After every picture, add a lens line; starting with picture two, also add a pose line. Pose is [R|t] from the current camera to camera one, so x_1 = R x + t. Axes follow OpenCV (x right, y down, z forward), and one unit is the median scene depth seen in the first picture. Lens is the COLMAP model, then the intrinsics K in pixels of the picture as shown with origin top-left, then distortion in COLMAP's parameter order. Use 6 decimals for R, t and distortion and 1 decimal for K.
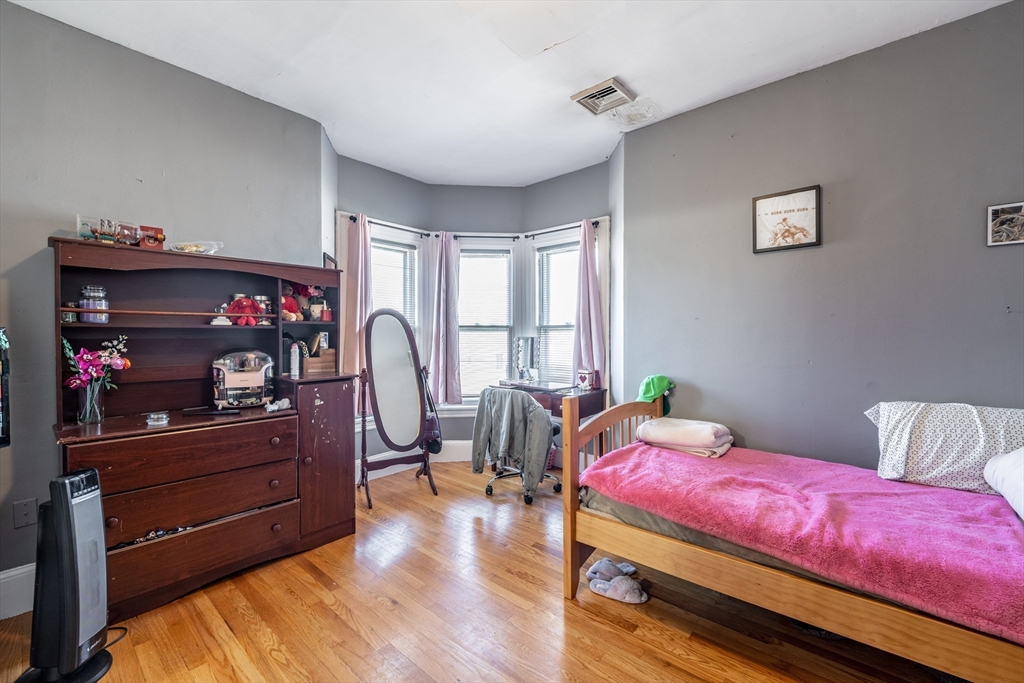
lens RADIAL K [[423.2, 0, 520.2], [0, 423.2, 338.5], [0, 0, 1]] dist [0.000012, -0.000339]
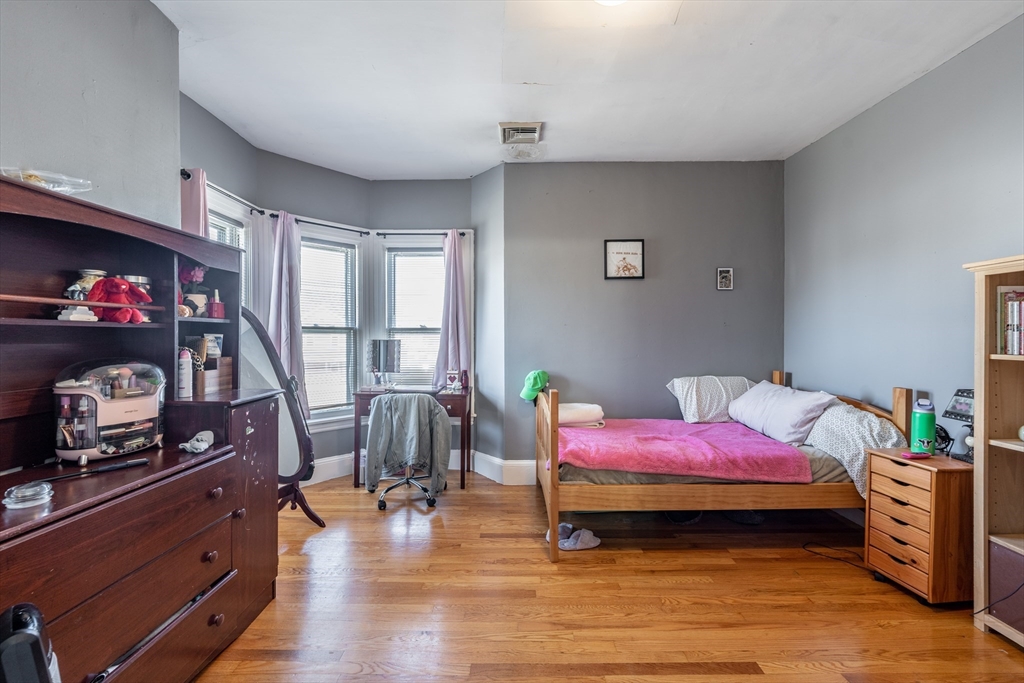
lens RADIAL K [[410.1, 0, 514.3], [0, 410.1, 339.9], [0, 0, 1]] dist [-0.002007, -0.000195]
pose [[0.762065, -0.003813, 0.647489, -0.560720], [0.005430, 0.999985, -0.000502, -0.001776], [-0.647477, 0.003898, 0.762075, 0.162277]]
